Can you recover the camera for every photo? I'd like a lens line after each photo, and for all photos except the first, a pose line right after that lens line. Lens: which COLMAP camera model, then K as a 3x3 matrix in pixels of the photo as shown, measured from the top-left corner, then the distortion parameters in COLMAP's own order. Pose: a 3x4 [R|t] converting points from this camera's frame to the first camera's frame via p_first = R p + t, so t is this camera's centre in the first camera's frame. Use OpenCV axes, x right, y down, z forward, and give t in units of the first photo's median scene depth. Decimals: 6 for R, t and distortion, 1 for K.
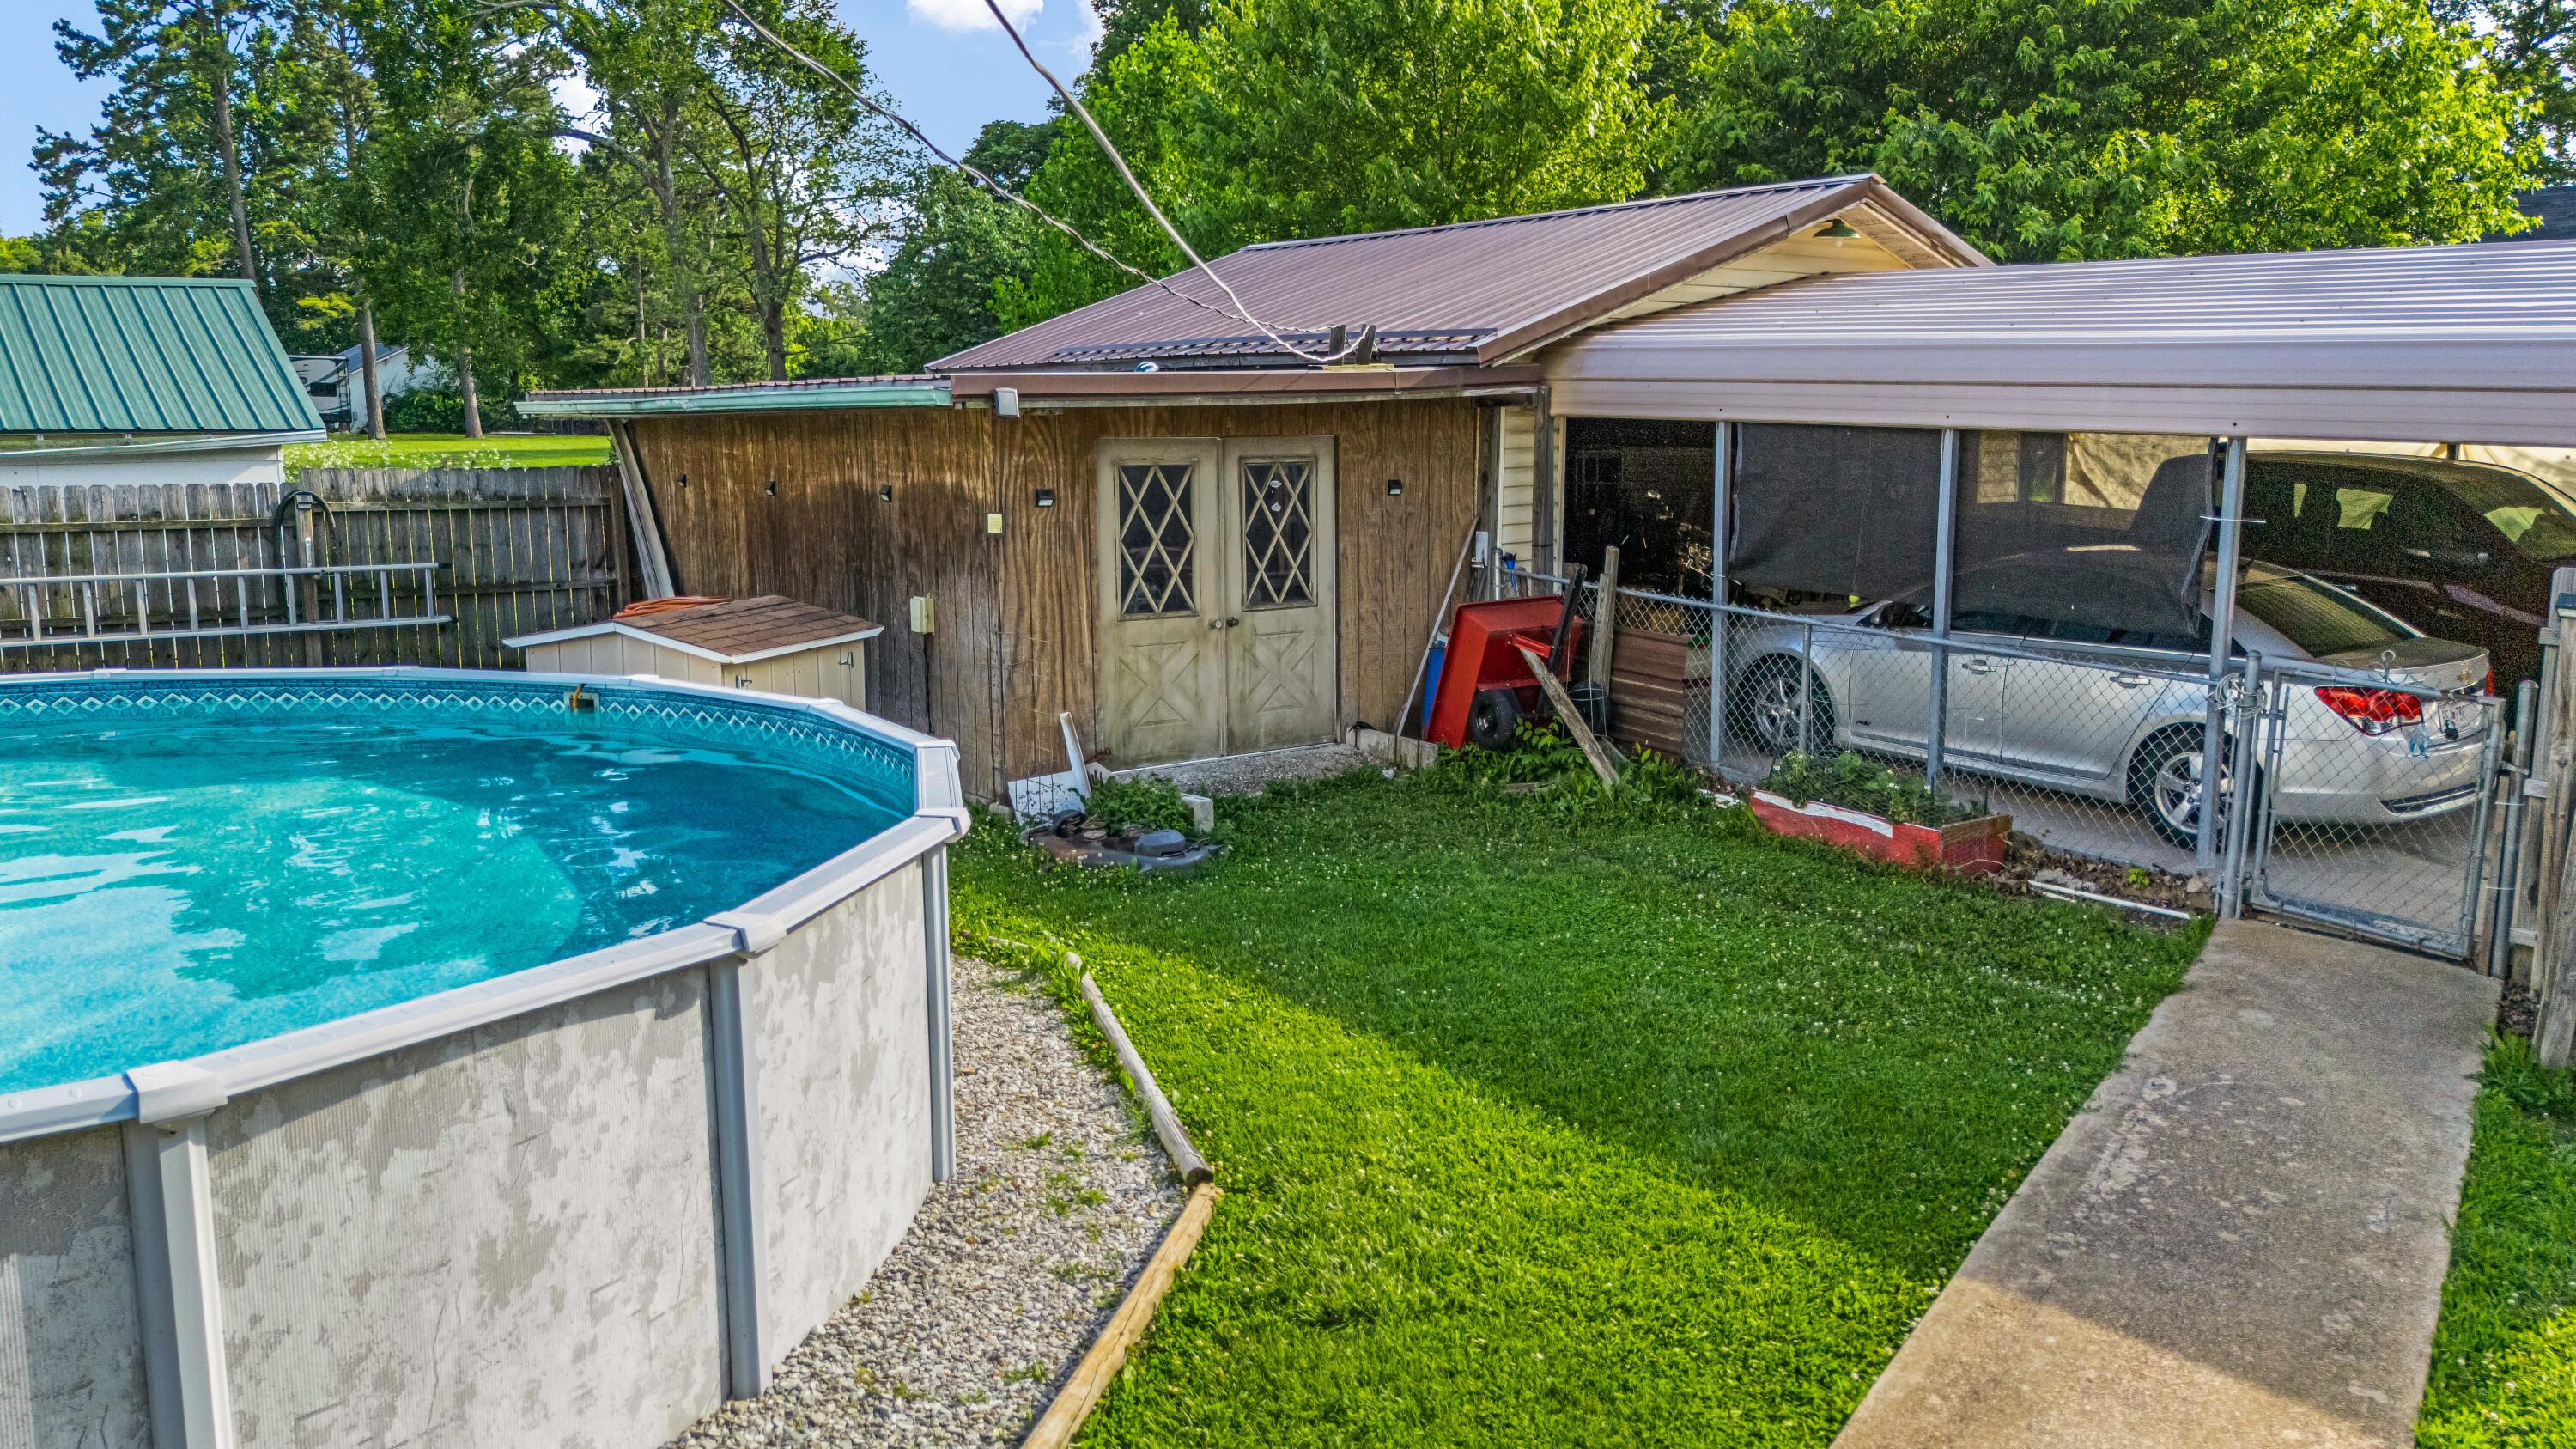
lens RADIAL K [[1922.2, 0, 1286.6], [0, 1922.2, 726.9], [0, 0, 1]] dist [0.041946, -0.020561]
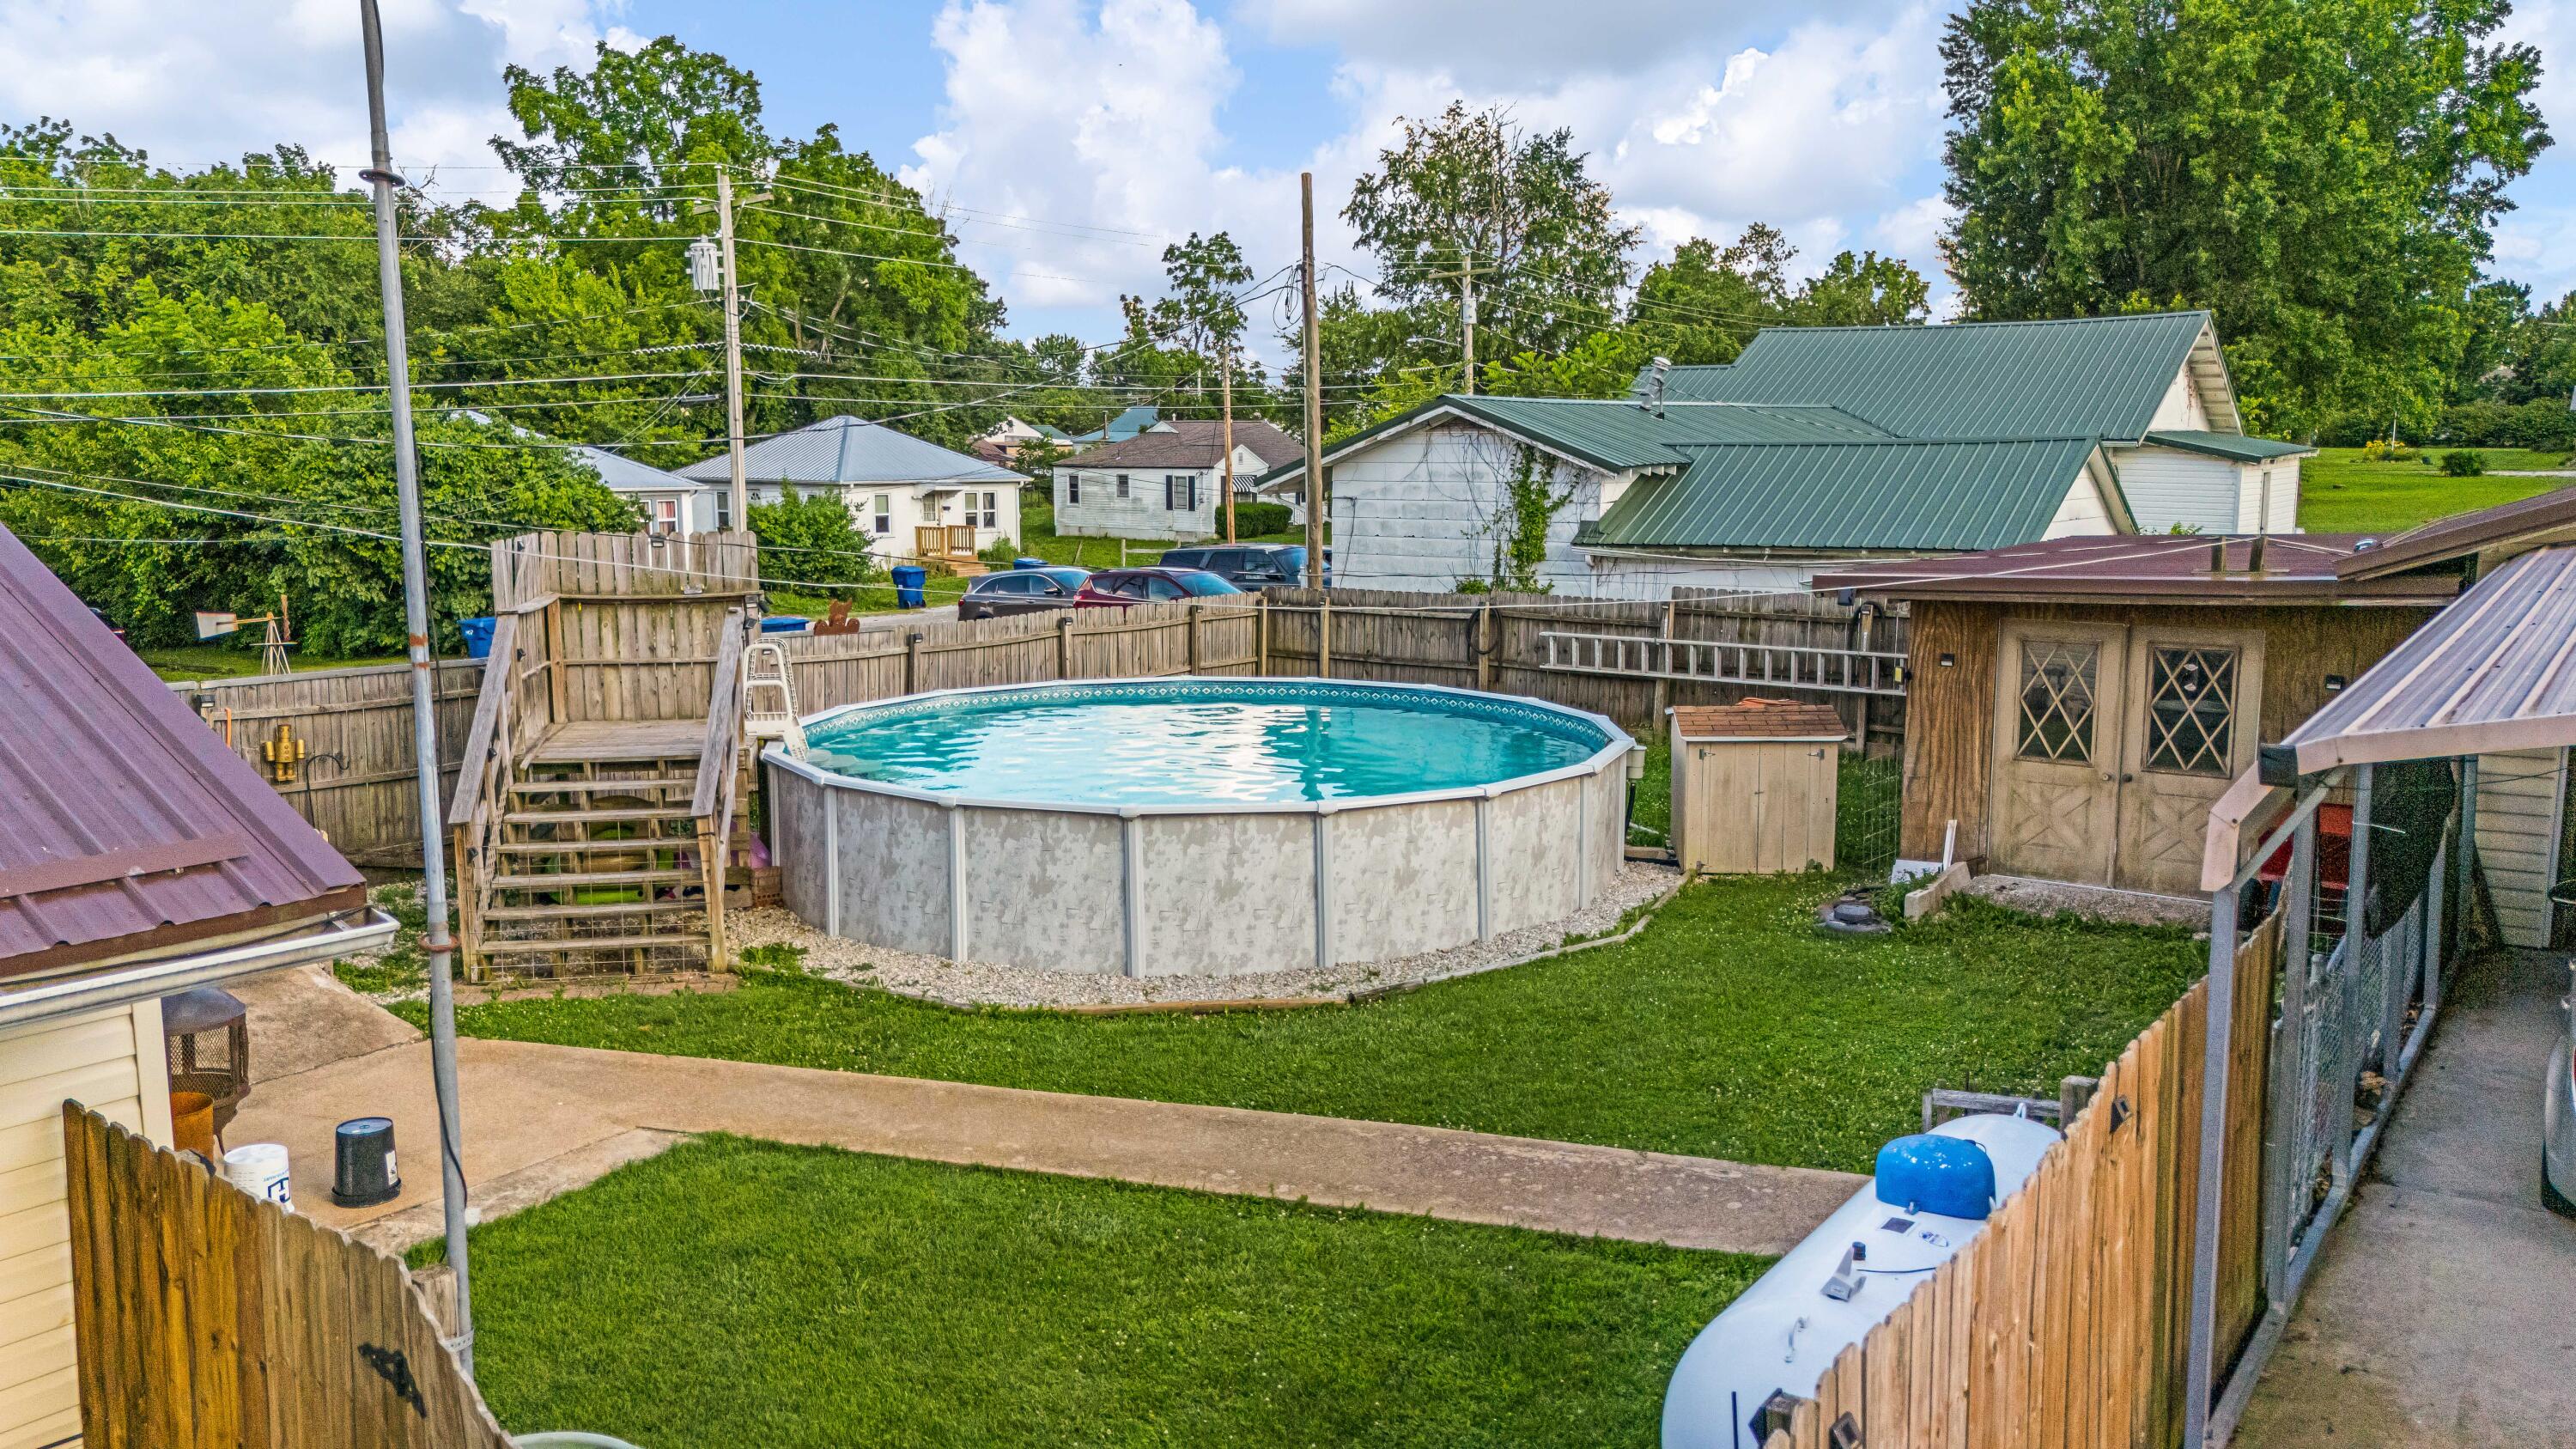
lens RADIAL K [[1922.2, 0, 1308.6], [0, 1922.2, 726.2], [0, 0, 1]] dist [0.041946, -0.020561]
pose [[0.282865, 0.140601, -0.948799, 0.954771], [-0.145938, 0.983989, 0.102307, -0.133882], [0.947992, 0.109527, 0.298855, 0.156760]]
